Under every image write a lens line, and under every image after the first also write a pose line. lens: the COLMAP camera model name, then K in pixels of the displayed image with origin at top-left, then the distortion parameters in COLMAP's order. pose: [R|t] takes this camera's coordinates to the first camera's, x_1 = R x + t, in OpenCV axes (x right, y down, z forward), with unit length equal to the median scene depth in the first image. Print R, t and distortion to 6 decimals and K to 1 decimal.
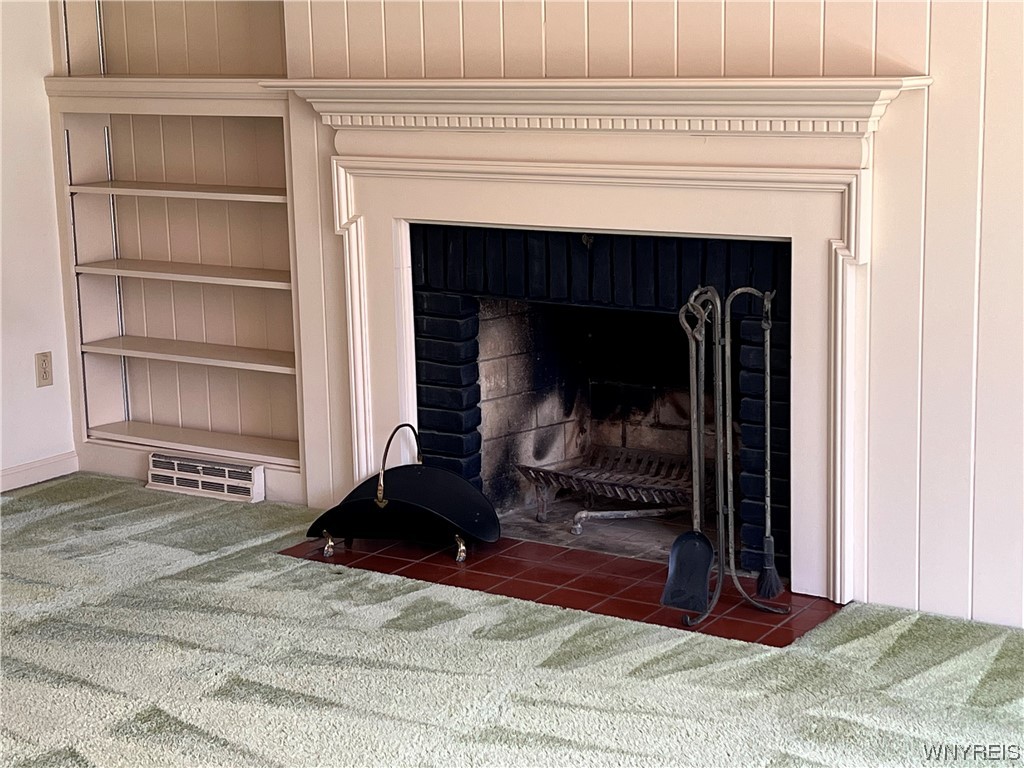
lens RADIAL K [[1882.1, 0, 515.5], [0, 1882.1, 381.9], [0, 0, 1]] dist [0.170075, 0.000000]
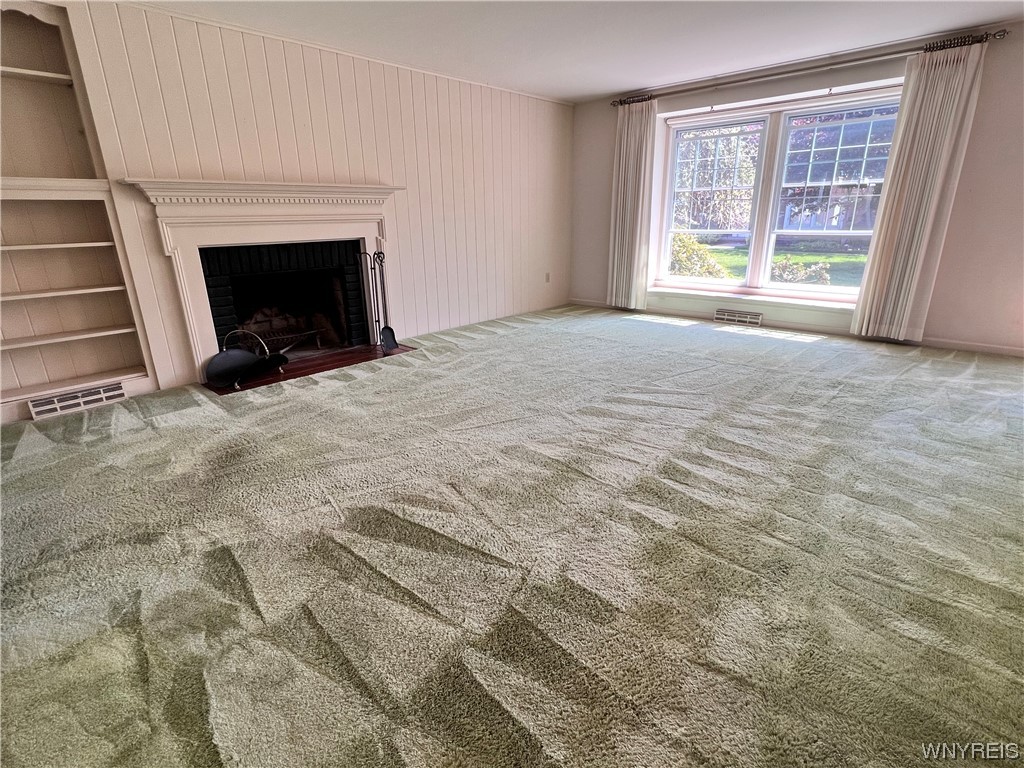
lens RADIAL K [[505.9, 0, 513.5], [0, 505.9, 383.4], [0, 0, 1]] dist [0.001220, 0.000020]
pose [[0.155572, -0.294392, 0.942937, -0.644636], [0.200425, 0.944112, 0.261692, -0.012698], [-0.967278, 0.148276, 0.205881, 0.532128]]
